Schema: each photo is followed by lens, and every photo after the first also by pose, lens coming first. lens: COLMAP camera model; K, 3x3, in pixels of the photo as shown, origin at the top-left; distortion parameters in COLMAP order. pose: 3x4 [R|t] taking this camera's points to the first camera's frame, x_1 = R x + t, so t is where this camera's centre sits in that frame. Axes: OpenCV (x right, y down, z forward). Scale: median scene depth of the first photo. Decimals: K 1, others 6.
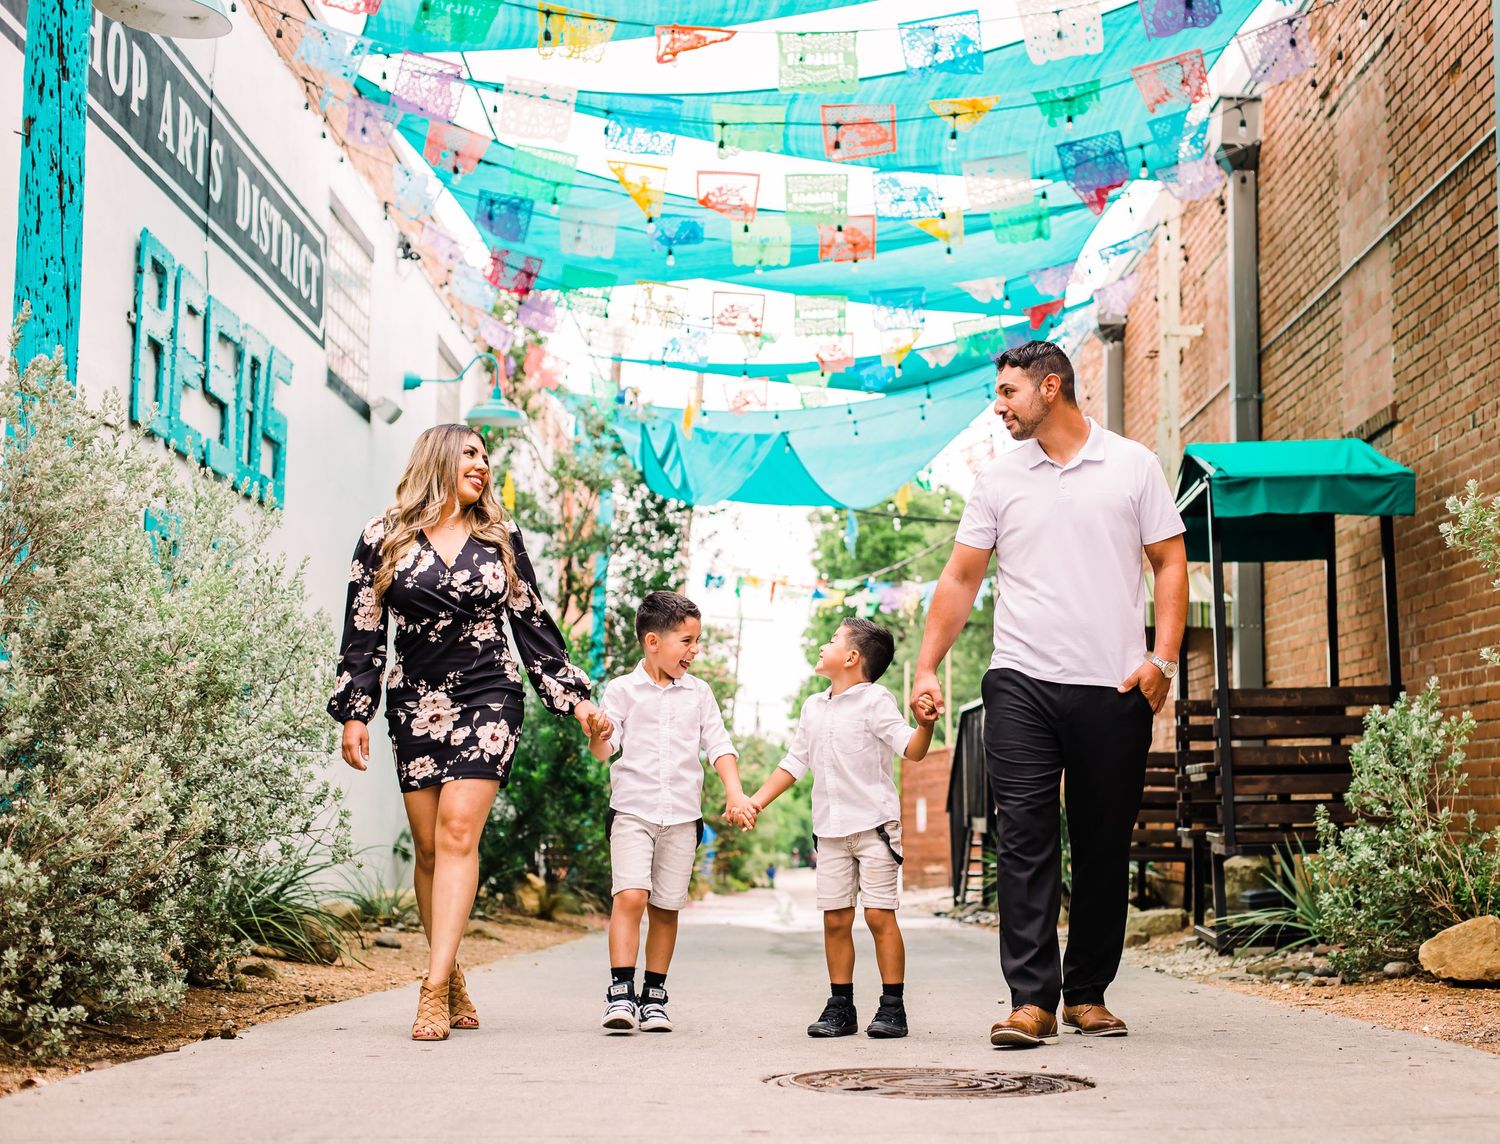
lens RADIAL K [[2251.5, 0, 752.4], [0, 2251.5, 570.1], [0, 0, 1]] dist [-0.148402, 0.000000]
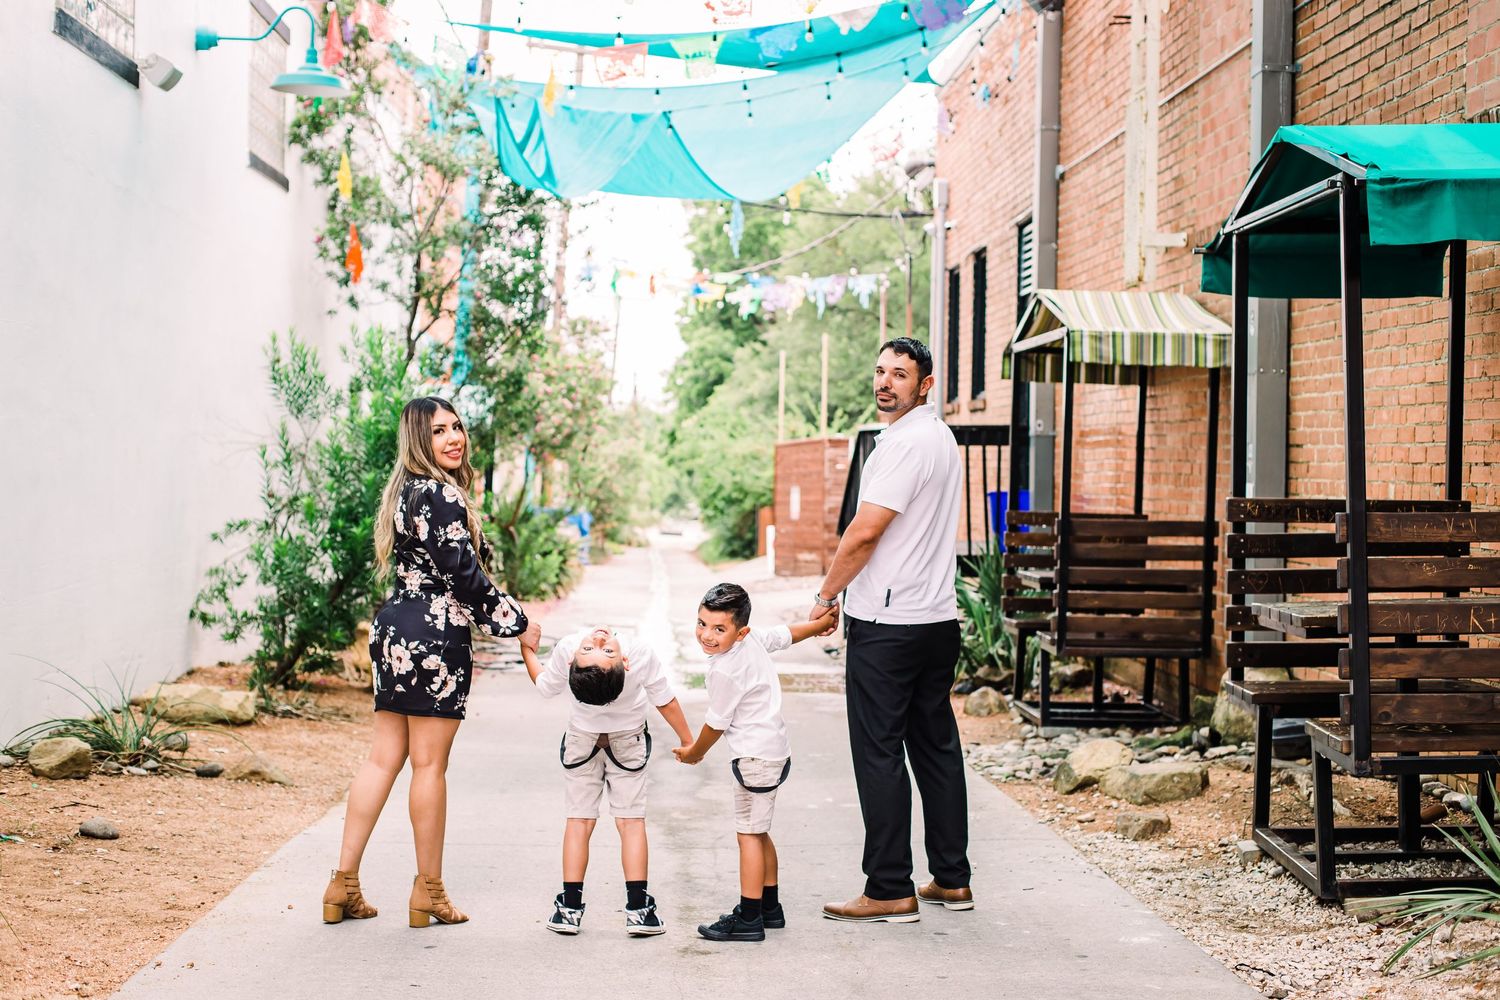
lens RADIAL K [[2117.0, 0, 738.4], [0, 2117.0, 505.4], [0, 0, 1]] dist [-0.010568, 0.000000]
pose [[0.998644, 0.006895, 0.051609, 0.001121], [-0.012969, 0.992894, 0.118295, -0.007789], [-0.050426, -0.118804, 0.991636, 0.171068]]
